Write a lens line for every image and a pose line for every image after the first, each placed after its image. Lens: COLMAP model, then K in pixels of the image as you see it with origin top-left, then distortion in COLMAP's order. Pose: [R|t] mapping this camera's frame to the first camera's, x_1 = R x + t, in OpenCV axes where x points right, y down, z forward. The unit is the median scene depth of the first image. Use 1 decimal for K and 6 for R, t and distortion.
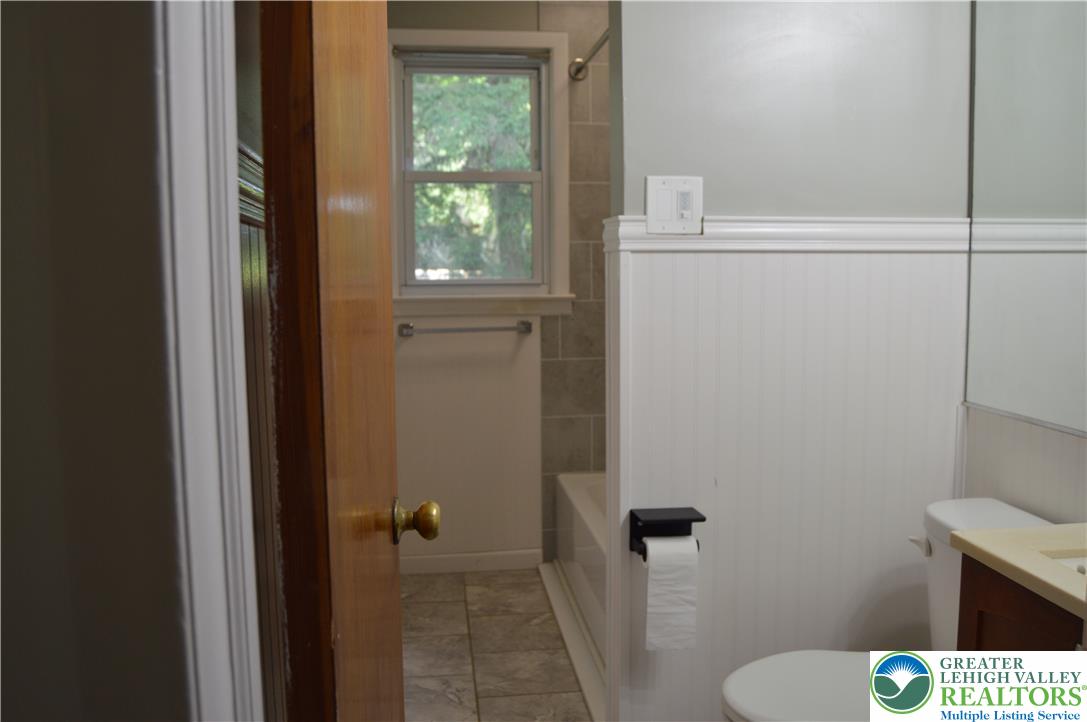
lens RADIAL K [[892.8, 0, 543.5], [0, 892.8, 361.0], [0, 0, 1]] dist [-0.072689, 0.002643]
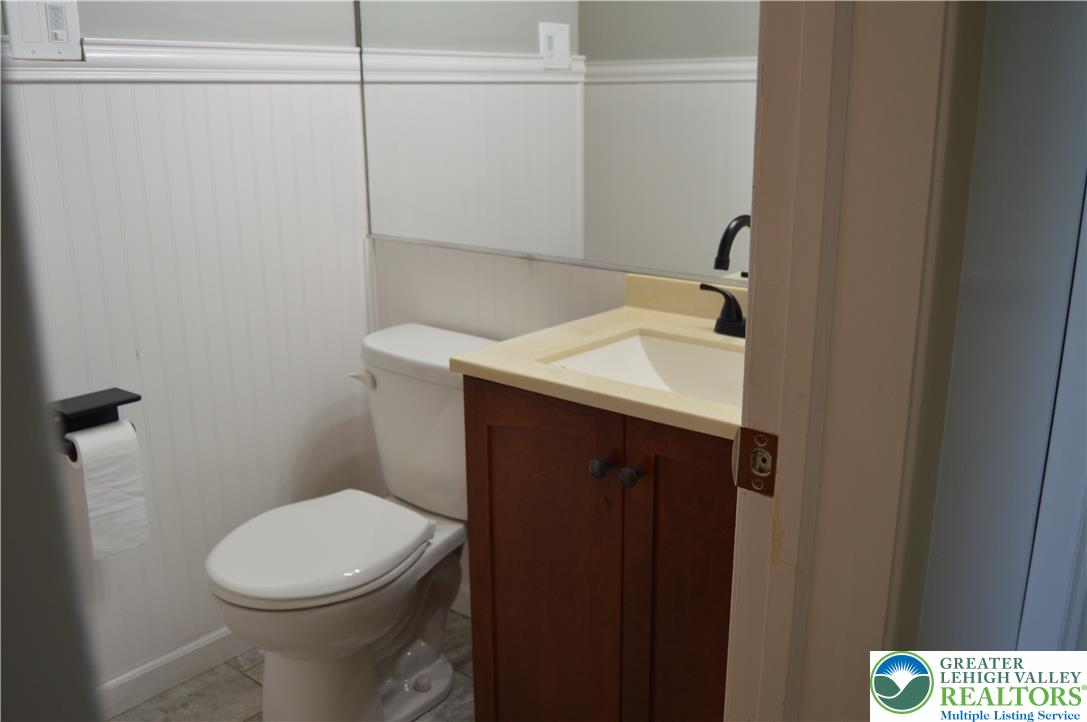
lens RADIAL K [[940.0, 0, 543.5], [0, 940.0, 361.0], [0, 0, 1]] dist [-0.069699, 0.007522]
pose [[0.714045, -0.183031, 0.675750, -0.140926], [0.066247, 0.978554, 0.195046, -0.008317], [-0.696958, -0.094505, 0.710857, 0.078467]]
